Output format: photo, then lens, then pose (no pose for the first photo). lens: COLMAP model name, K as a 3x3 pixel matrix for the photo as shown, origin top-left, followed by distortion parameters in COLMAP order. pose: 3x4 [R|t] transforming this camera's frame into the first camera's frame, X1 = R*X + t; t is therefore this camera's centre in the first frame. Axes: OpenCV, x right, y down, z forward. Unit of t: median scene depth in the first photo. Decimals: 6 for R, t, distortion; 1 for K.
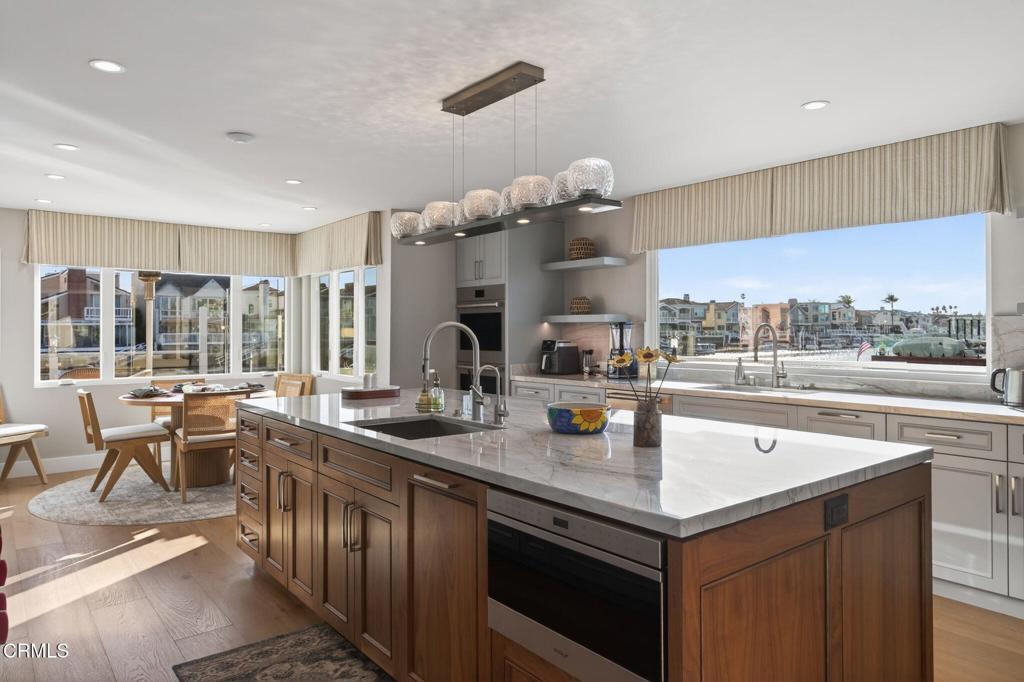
lens RADIAL K [[657.7, 0, 520.8], [0, 657.7, 334.4], [0, 0, 1]] dist [0.002063, -0.000467]
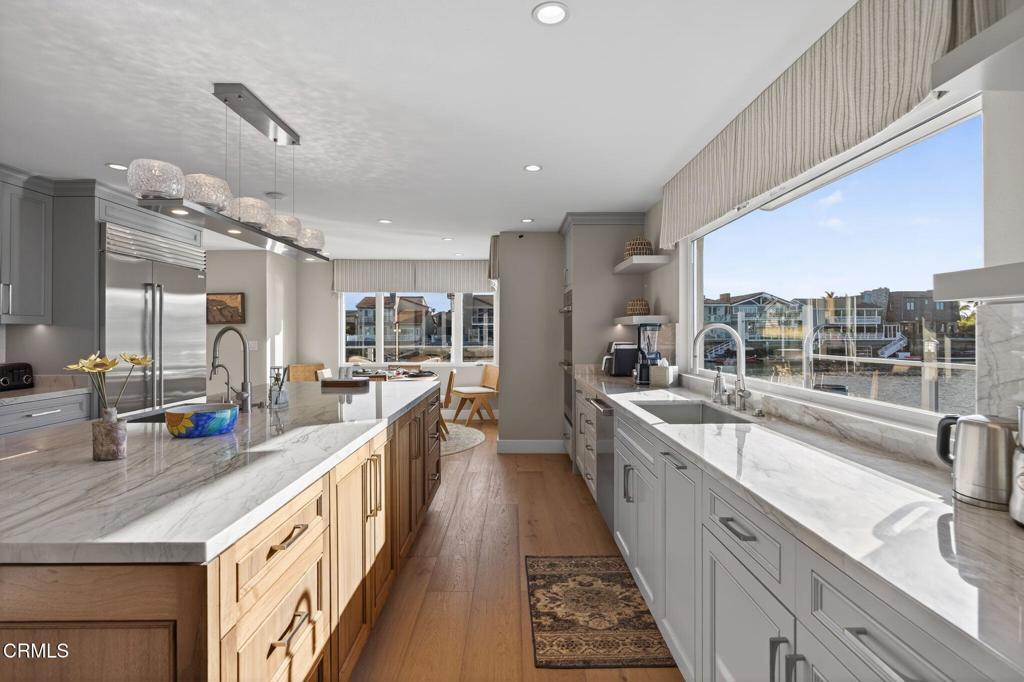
lens RADIAL K [[495.8, 0, 517.3], [0, 495.8, 344.7], [0, 0, 1]] dist [-0.008931, 0.001645]
pose [[0.785867, 0.017136, -0.618158, 0.497579], [-0.004239, 0.999742, 0.022325, -0.004287], [0.618381, -0.014924, 0.785737, 0.369674]]
